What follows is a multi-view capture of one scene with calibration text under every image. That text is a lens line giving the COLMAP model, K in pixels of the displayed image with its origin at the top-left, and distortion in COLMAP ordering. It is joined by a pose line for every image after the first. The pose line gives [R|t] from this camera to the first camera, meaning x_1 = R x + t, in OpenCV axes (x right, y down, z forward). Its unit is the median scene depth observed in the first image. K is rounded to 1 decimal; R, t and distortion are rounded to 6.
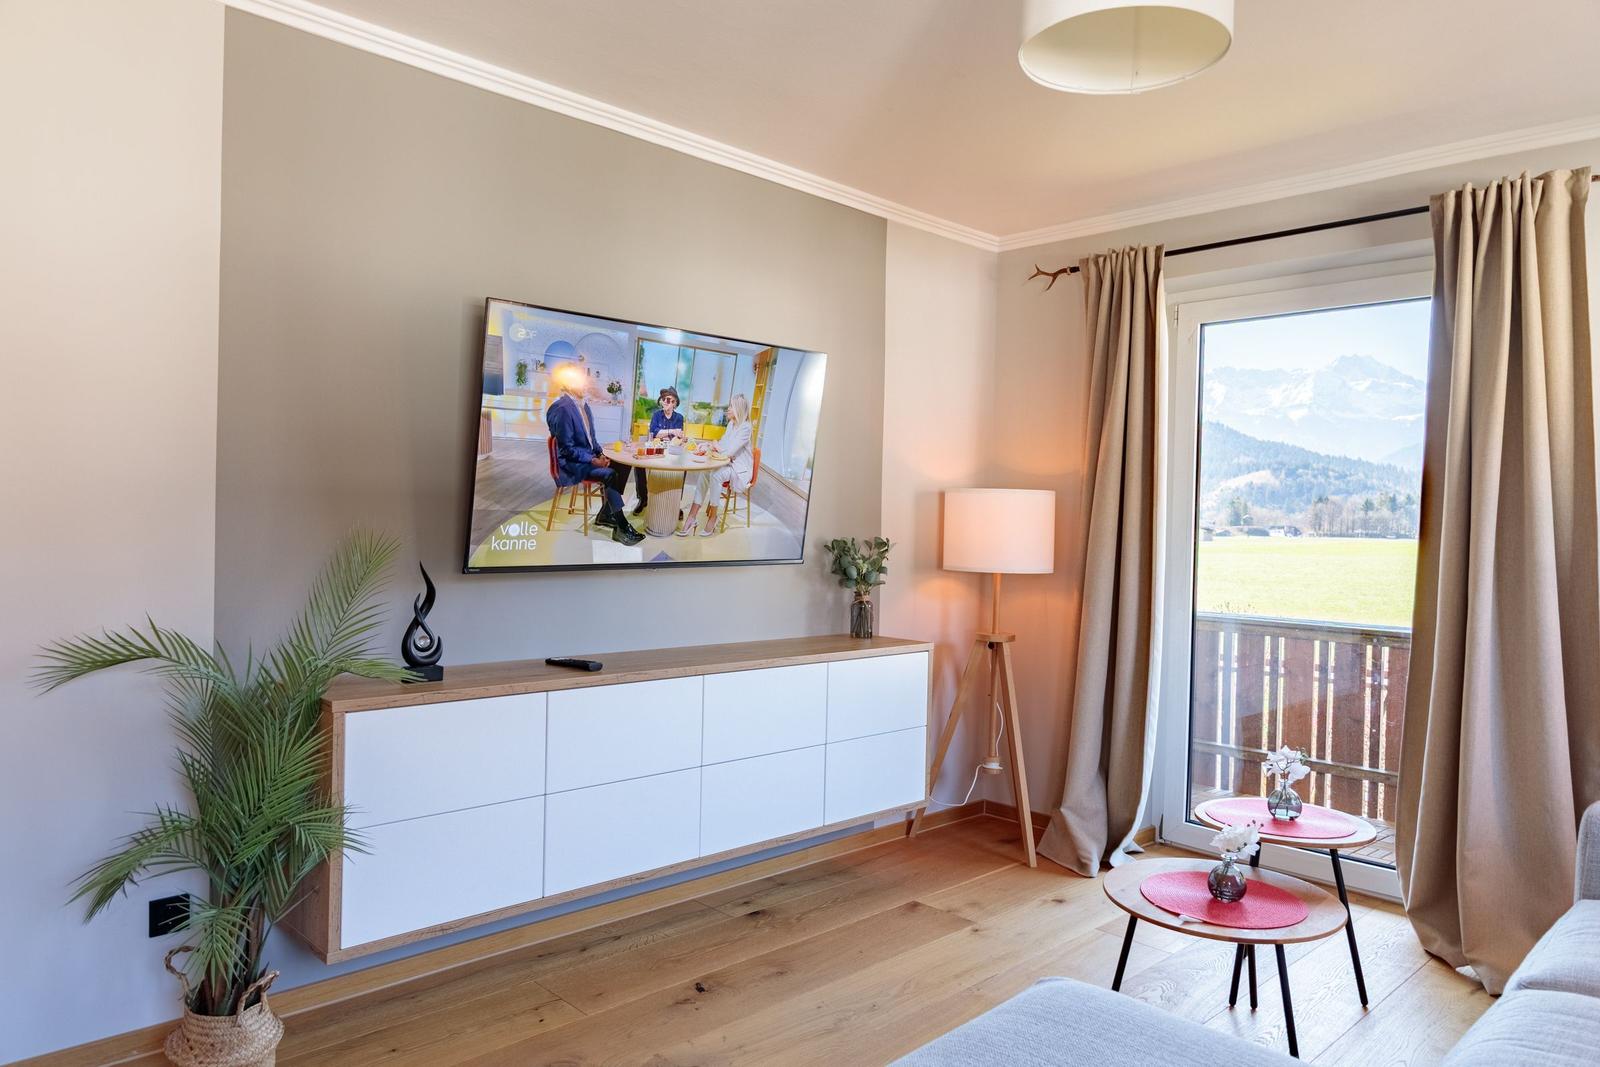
lens RADIAL K [[1059.0, 0, 796.9], [0, 1059.0, 542.7], [0, 0, 1]] dist [0.009577, -0.004513]
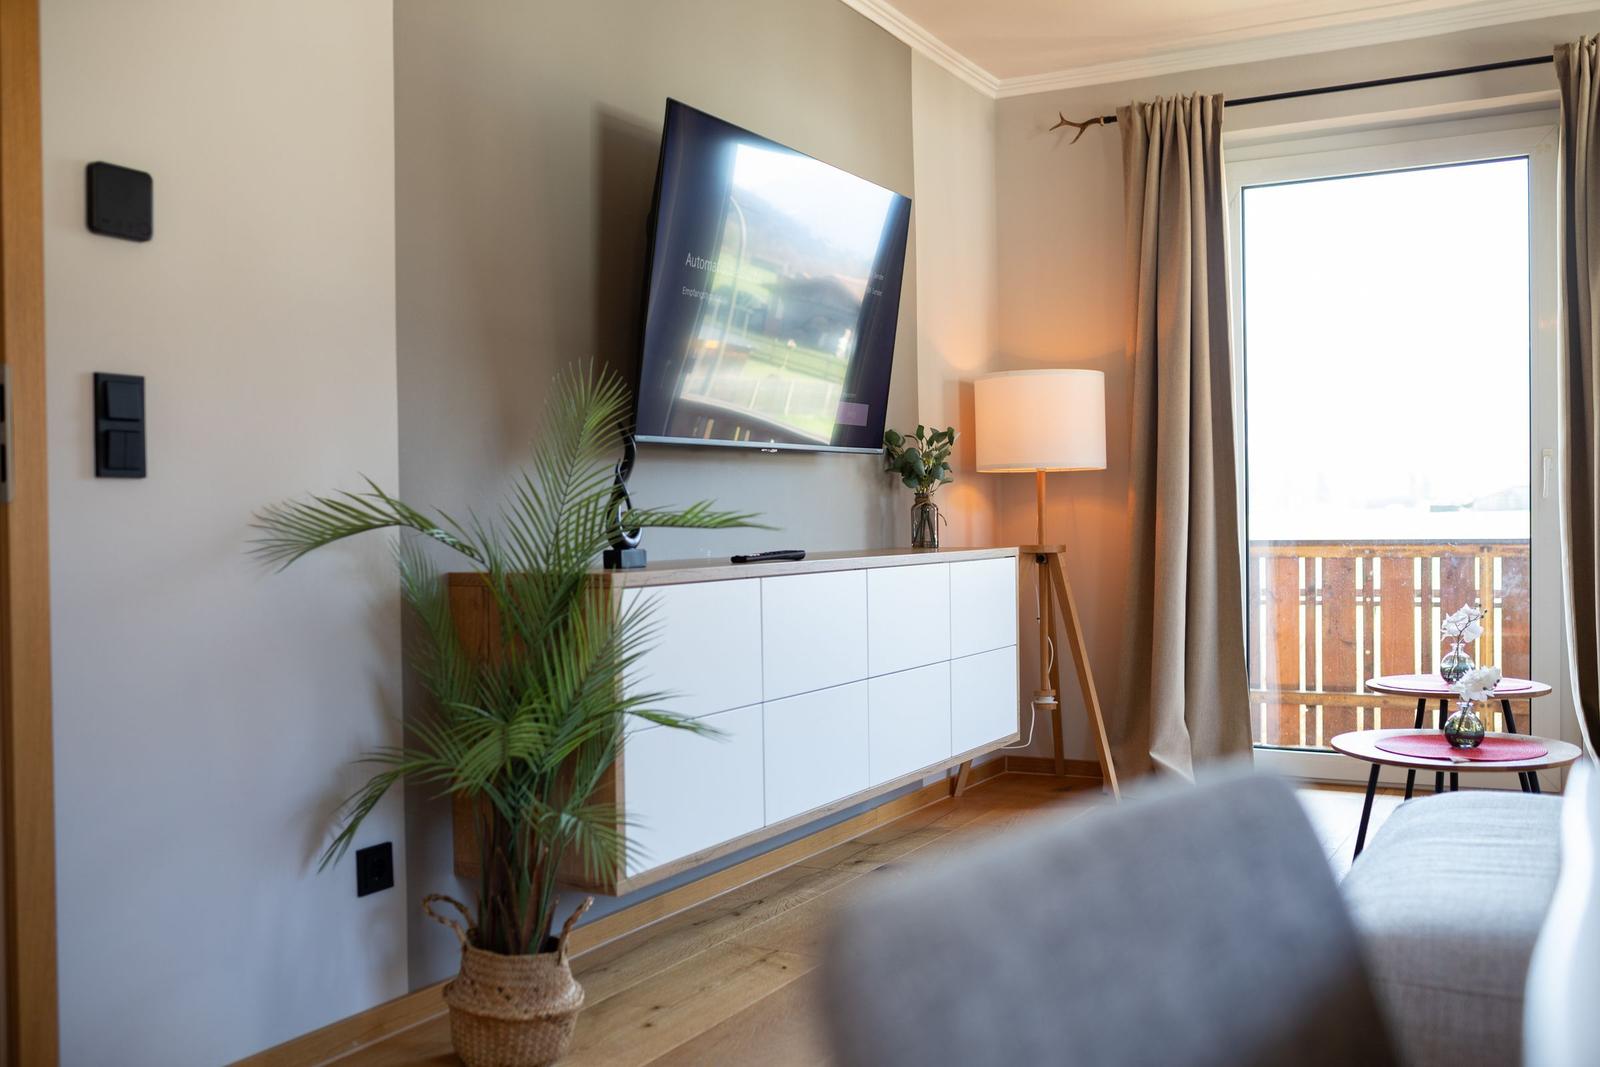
lens RADIAL K [[1481.9, 0, 801.7], [0, 1481.9, 533.0], [0, 0, 1]] dist [-0.009824, 0.000000]
pose [[0.952743, -0.039722, 0.301169, -0.375362], [0.042477, 0.999094, -0.002600, 0.075930], [-0.300793, 0.015270, 0.953567, -0.075073]]
